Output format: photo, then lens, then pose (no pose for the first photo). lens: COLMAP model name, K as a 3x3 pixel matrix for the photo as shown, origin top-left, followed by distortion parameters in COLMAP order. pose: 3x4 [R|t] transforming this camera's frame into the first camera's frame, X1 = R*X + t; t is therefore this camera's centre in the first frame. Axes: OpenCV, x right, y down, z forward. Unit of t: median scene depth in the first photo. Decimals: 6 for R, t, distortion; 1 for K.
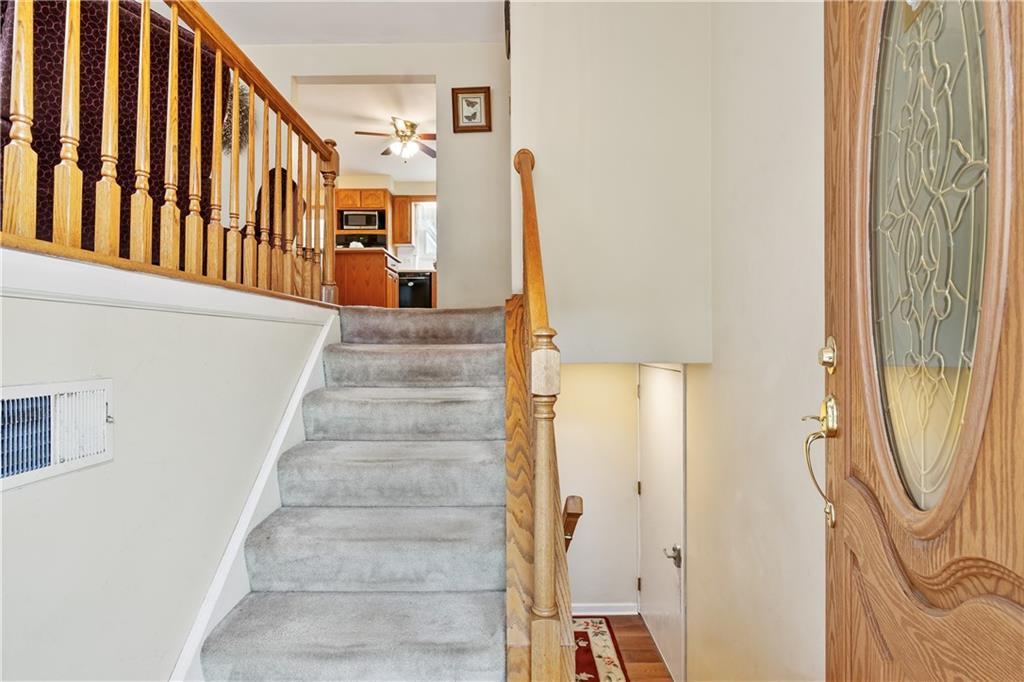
lens RADIAL K [[473.7, 0, 504.5], [0, 473.7, 339.1], [0, 0, 1]] dist [-0.005136, 0.000183]
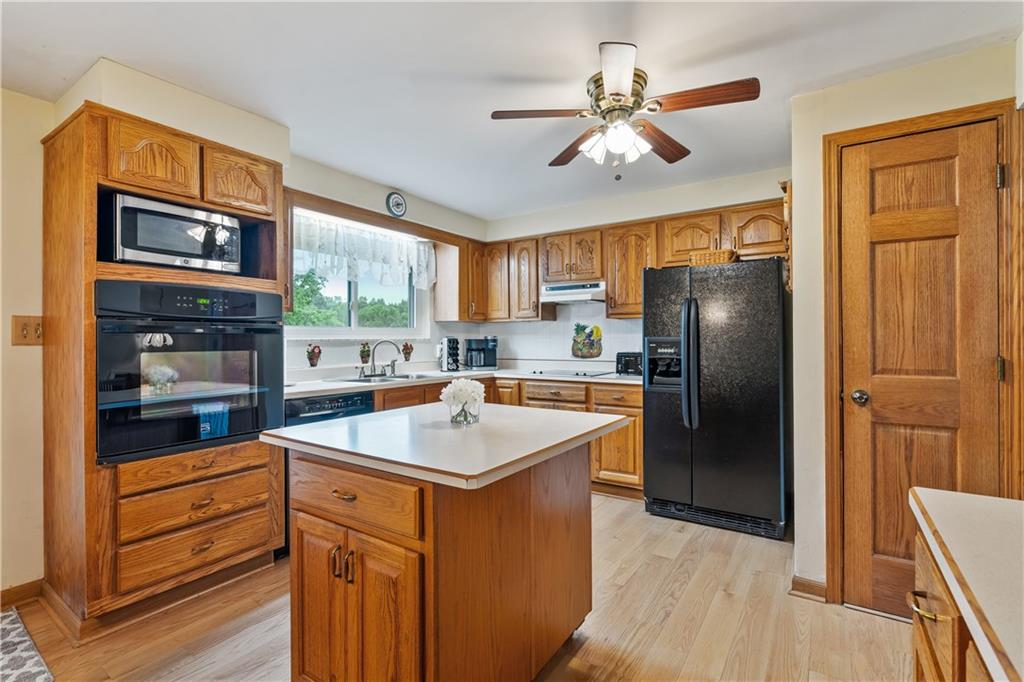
lens RADIAL K [[473.7, 0, 504.8], [0, 473.7, 337.6], [0, 0, 1]] dist [-0.005136, 0.000183]
pose [[0.552142, 0.006493, 0.833725, -0.442789], [-0.005446, 0.999976, -0.004181, -0.187512], [-0.833732, -0.002232, 0.552164, 0.663493]]
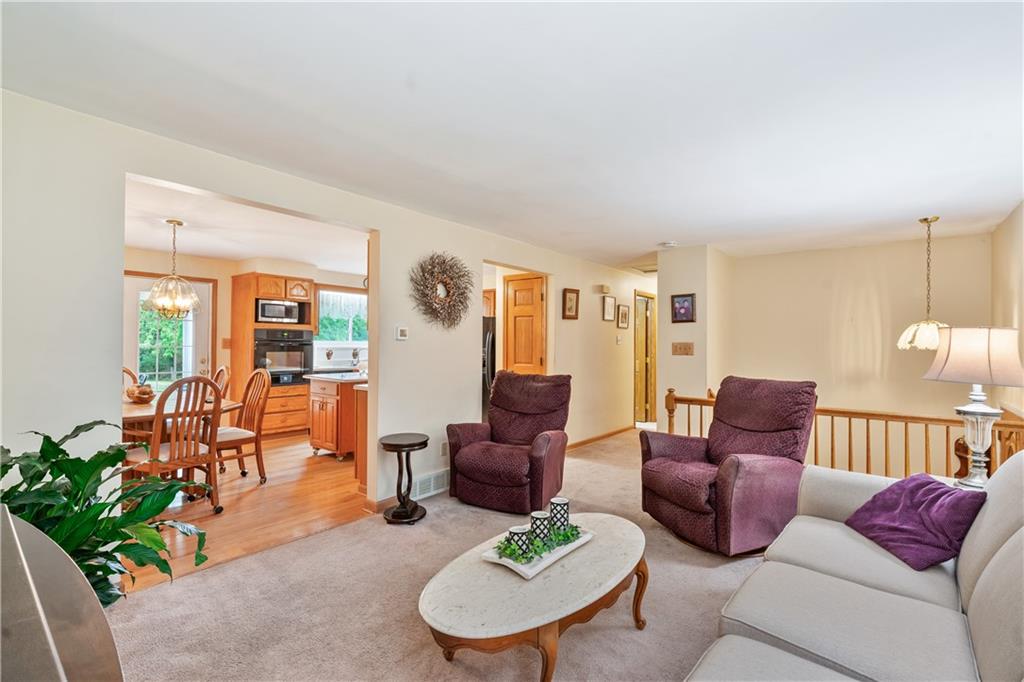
lens RADIAL K [[473.7, 0, 502.7], [0, 473.7, 334.8], [0, 0, 1]] dist [-0.005136, 0.000183]
pose [[0.626385, 0.025247, 0.779105, -0.715346], [-0.018555, 0.999675, -0.017476, -0.202330], [-0.779293, -0.003509, 0.626650, 0.153024]]
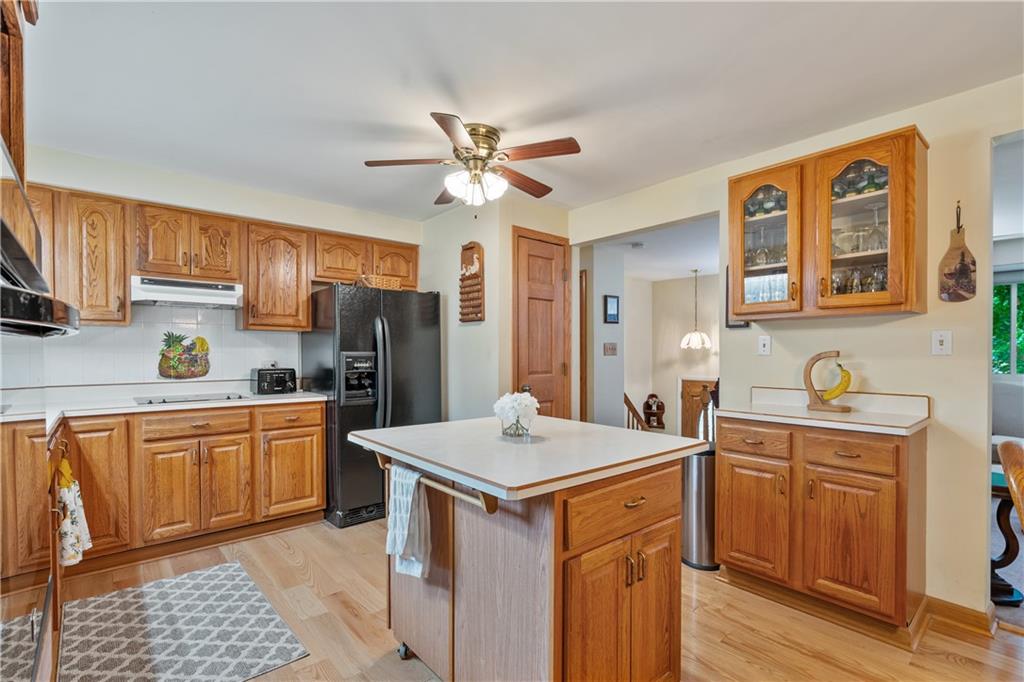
lens RADIAL K [[473.7, 0, 501.7], [0, 473.7, 358.4], [0, 0, 1]] dist [-0.005136, 0.000183]
pose [[-0.659341, -0.000578, 0.751844, -0.431361], [-0.001362, 0.999999, -0.000426, -0.184414], [-0.751843, -0.001305, -0.659341, 0.978175]]
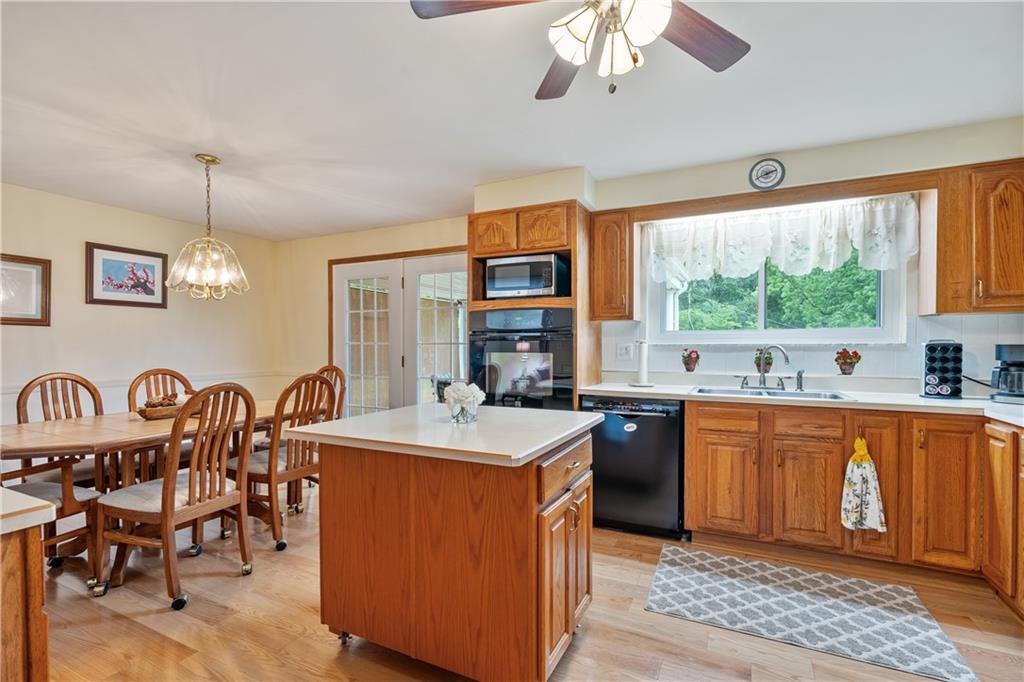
lens RADIAL K [[473.7, 0, 506.1], [0, 473.7, 350.2], [0, 0, 1]] dist [-0.005136, 0.000183]
pose [[0.901153, 0.010395, -0.433376, -0.117824], [-0.000883, 0.999754, 0.022143, -0.190901], [0.433500, -0.019572, 0.900941, 0.583807]]
